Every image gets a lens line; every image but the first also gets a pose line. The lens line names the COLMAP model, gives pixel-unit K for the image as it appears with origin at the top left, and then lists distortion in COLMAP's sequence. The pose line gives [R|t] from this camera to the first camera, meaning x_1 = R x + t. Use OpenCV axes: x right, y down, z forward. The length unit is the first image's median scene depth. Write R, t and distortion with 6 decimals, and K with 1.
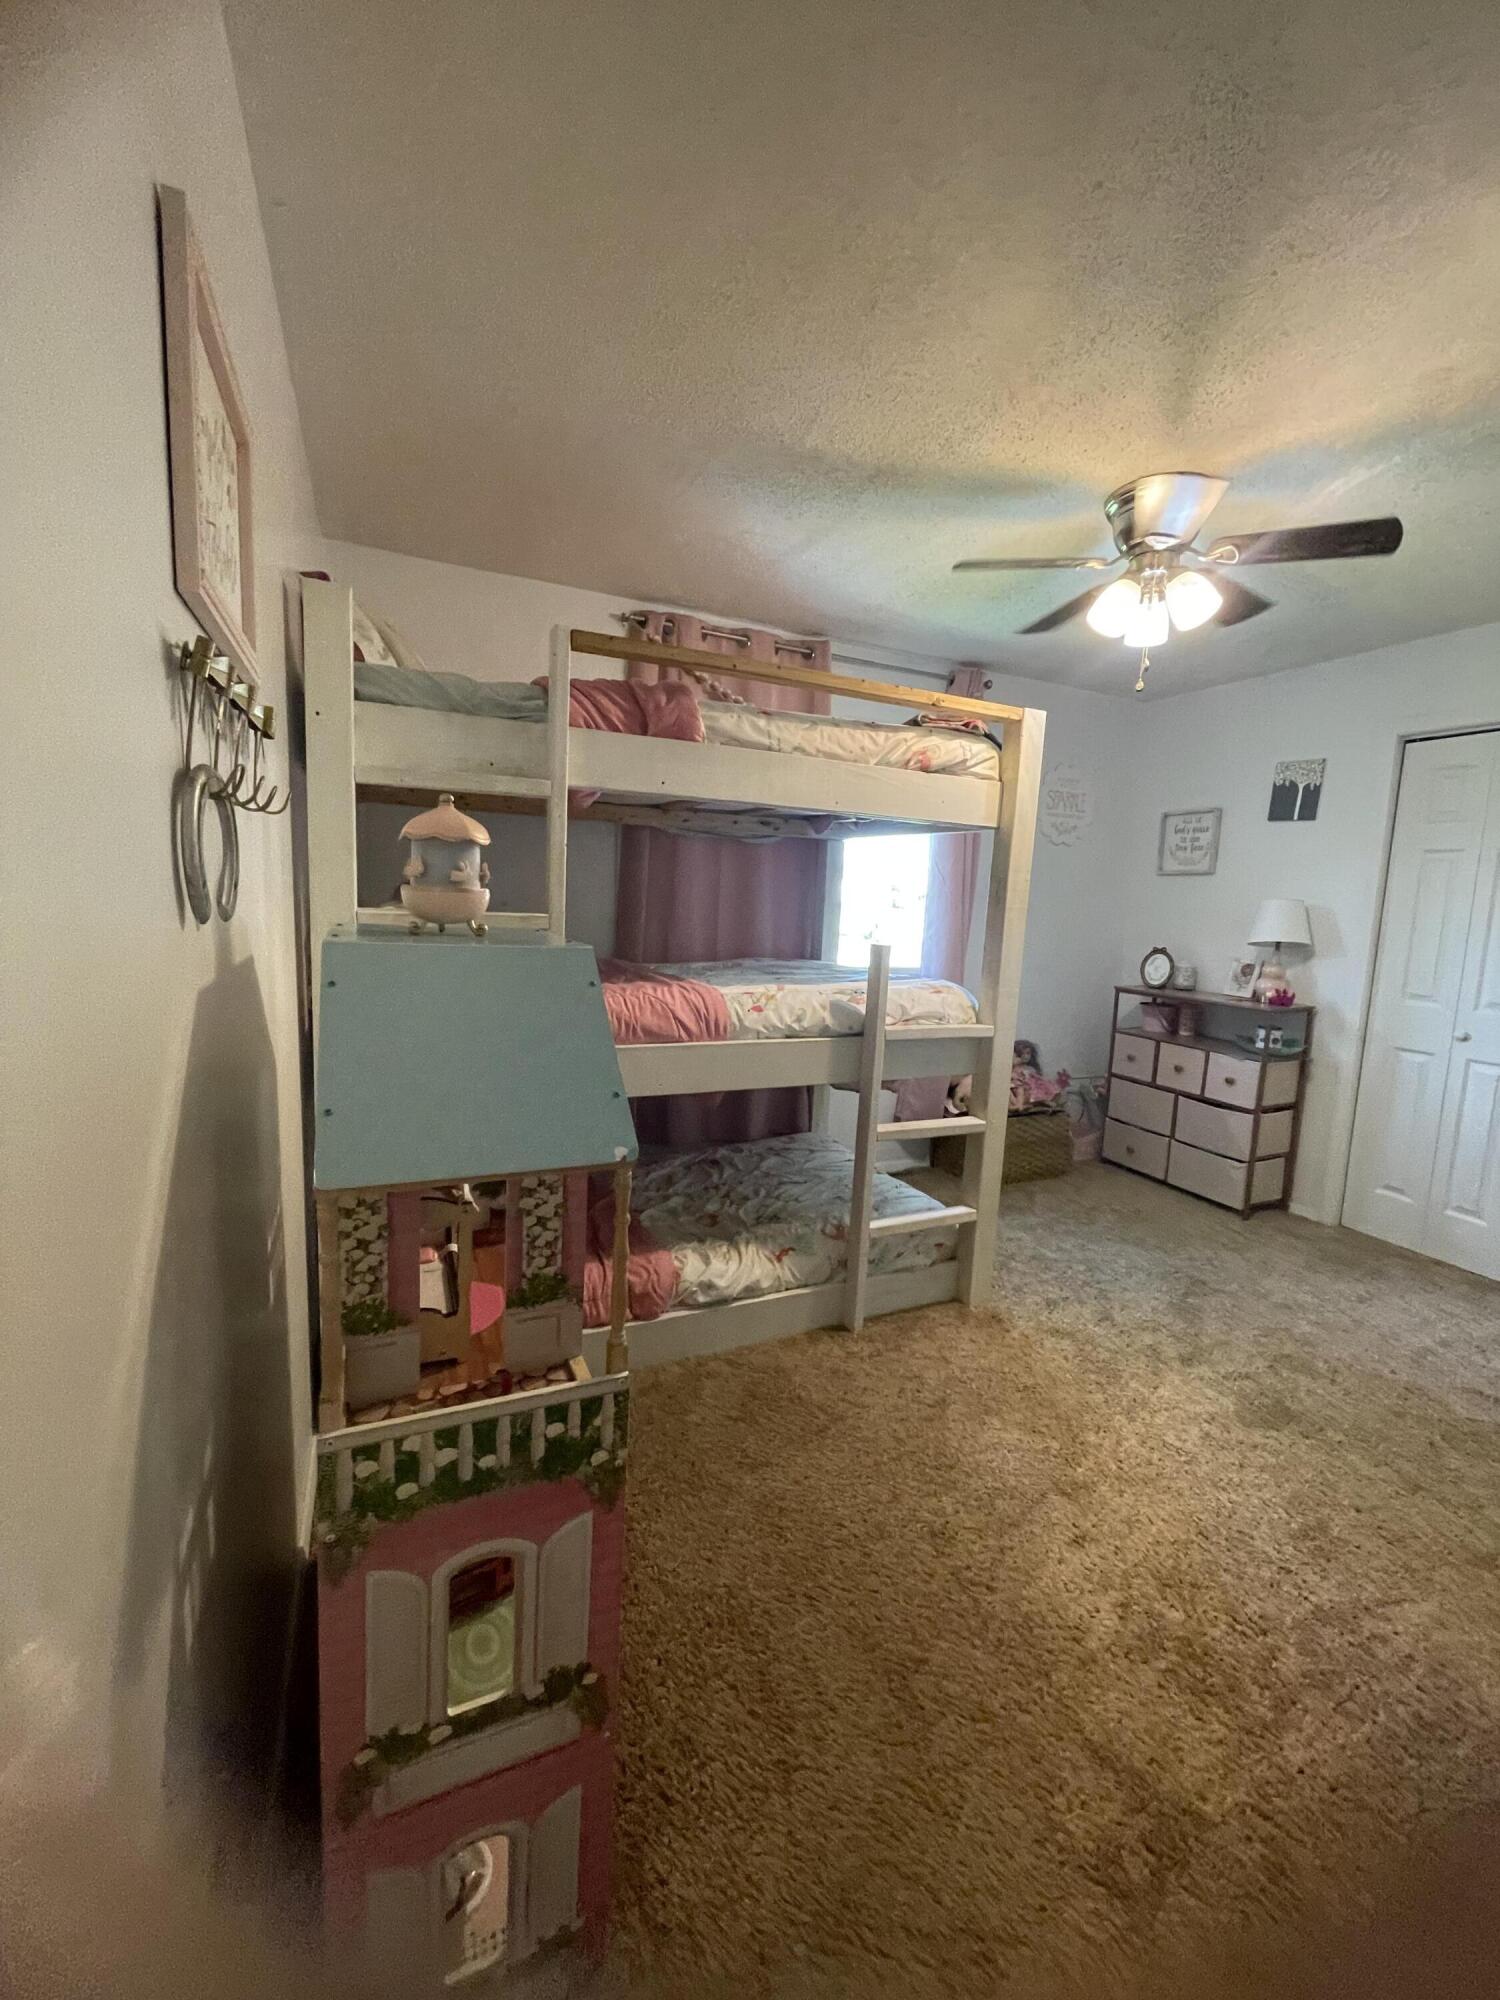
lens RADIAL K [[807.1, 0, 752.5], [0, 807.1, 992.3], [0, 0, 1]] dist [-0.002572, -0.000535]
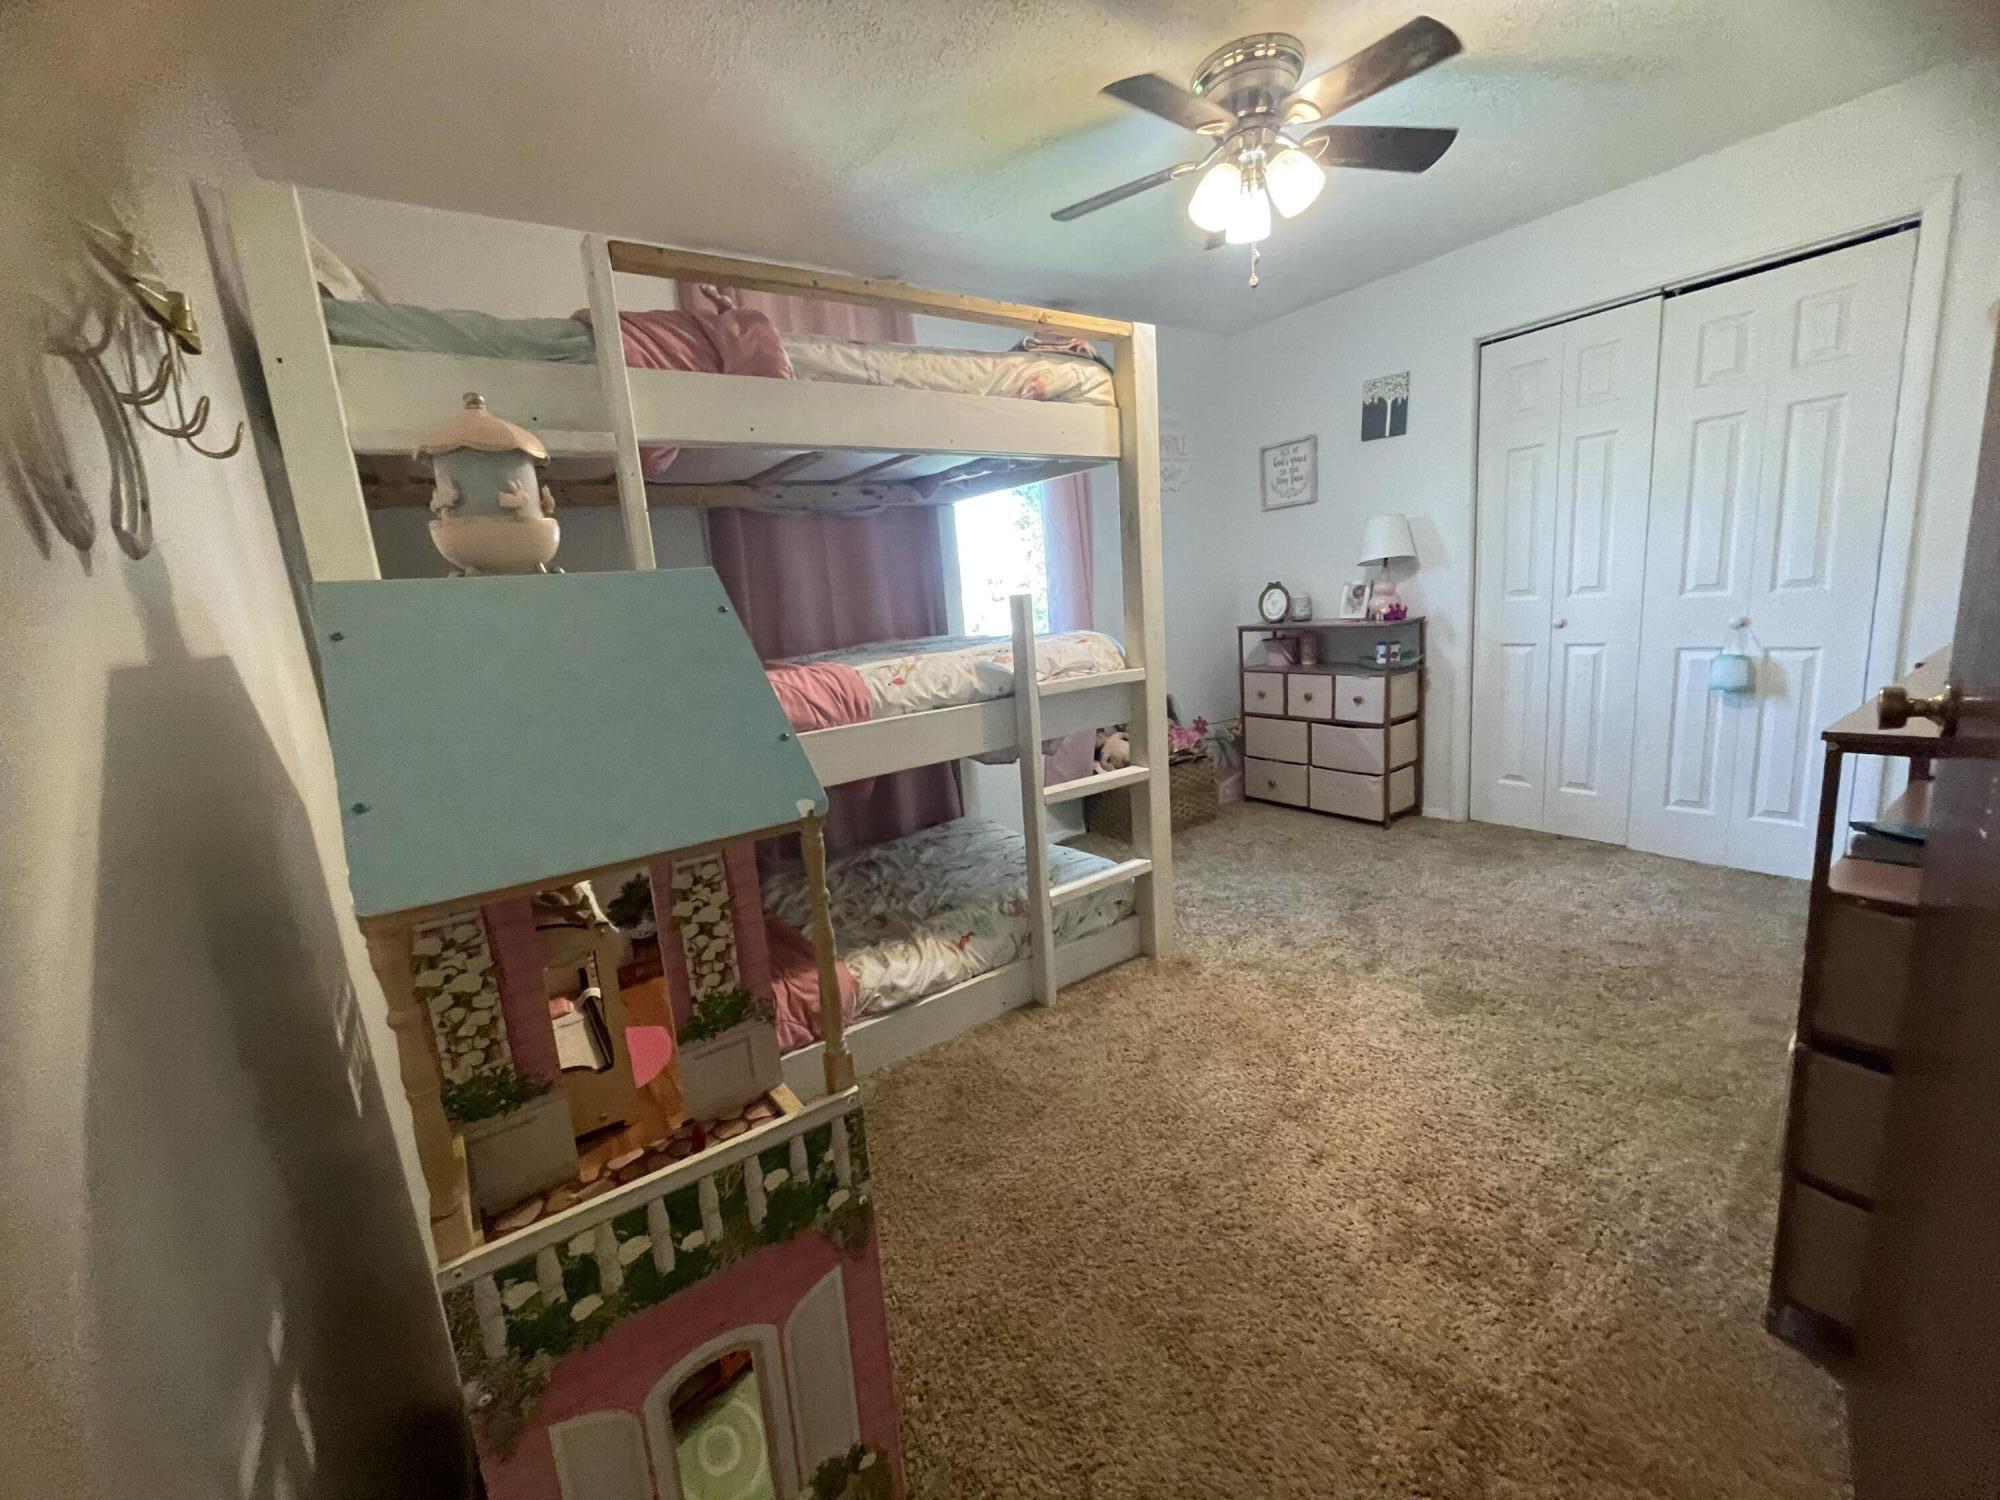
lens RADIAL K [[807.1, 0, 993.8], [0, 807.1, 748.4], [0, 0, 1]] dist [-0.002572, -0.000535]
pose [[0.976730, -0.153733, 0.149548, -0.039262], [0.144016, 0.986817, 0.073834, 0.046647], [-0.158928, -0.050579, 0.985994, 0.096894]]
